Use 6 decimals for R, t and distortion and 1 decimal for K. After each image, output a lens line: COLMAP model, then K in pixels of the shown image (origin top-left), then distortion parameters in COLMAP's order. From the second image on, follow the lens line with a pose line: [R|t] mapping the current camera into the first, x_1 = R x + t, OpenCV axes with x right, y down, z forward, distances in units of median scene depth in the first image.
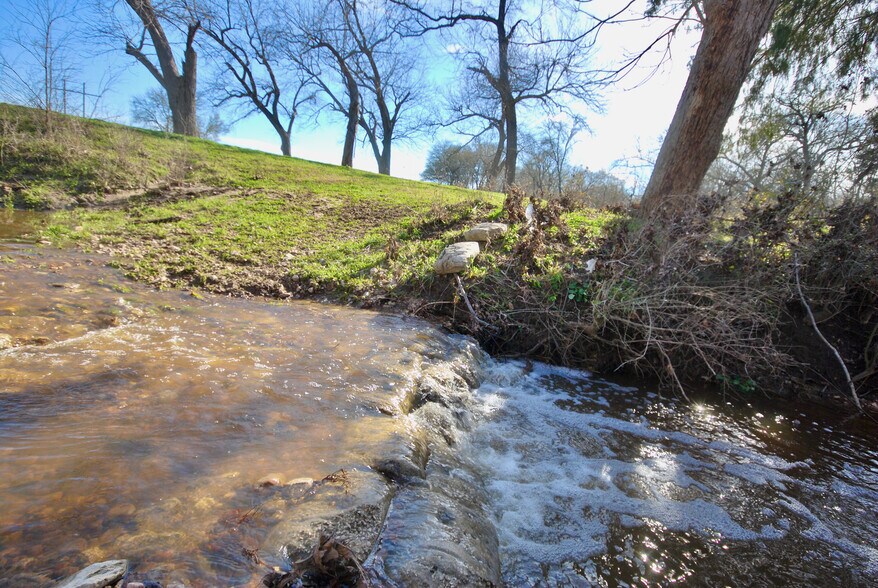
lens RADIAL K [[472.2, 0, 445.9], [0, 472.2, 311.7], [0, 0, 1]] dist [0.021761, 0.000494]
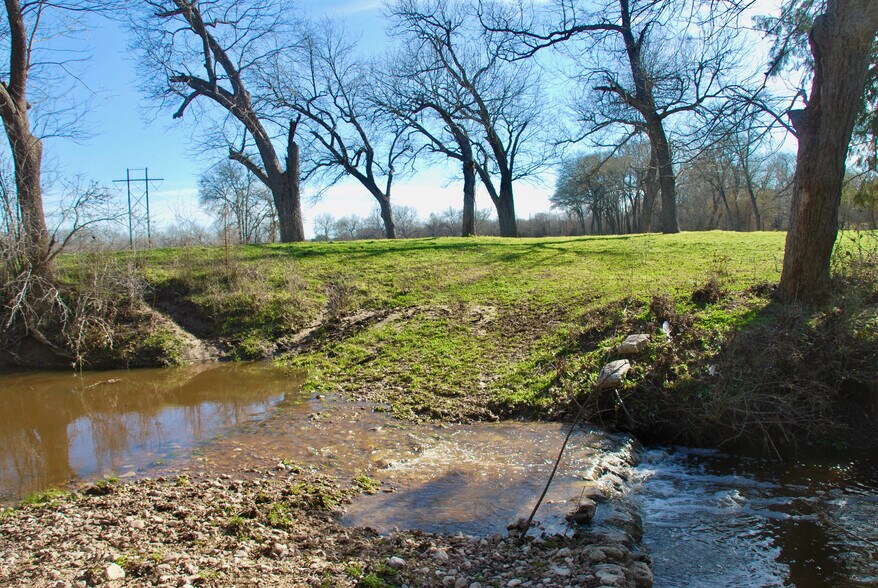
lens RADIAL K [[706.4, 0, 438.9], [0, 706.4, 306.7], [0, 0, 1]] dist [-0.177641, 0.178390]
pose [[0.963806, -0.140901, -0.226330, 0.010807], [0.112010, 0.984379, -0.135836, -0.044982], [0.241934, 0.105568, 0.964533, -0.516788]]
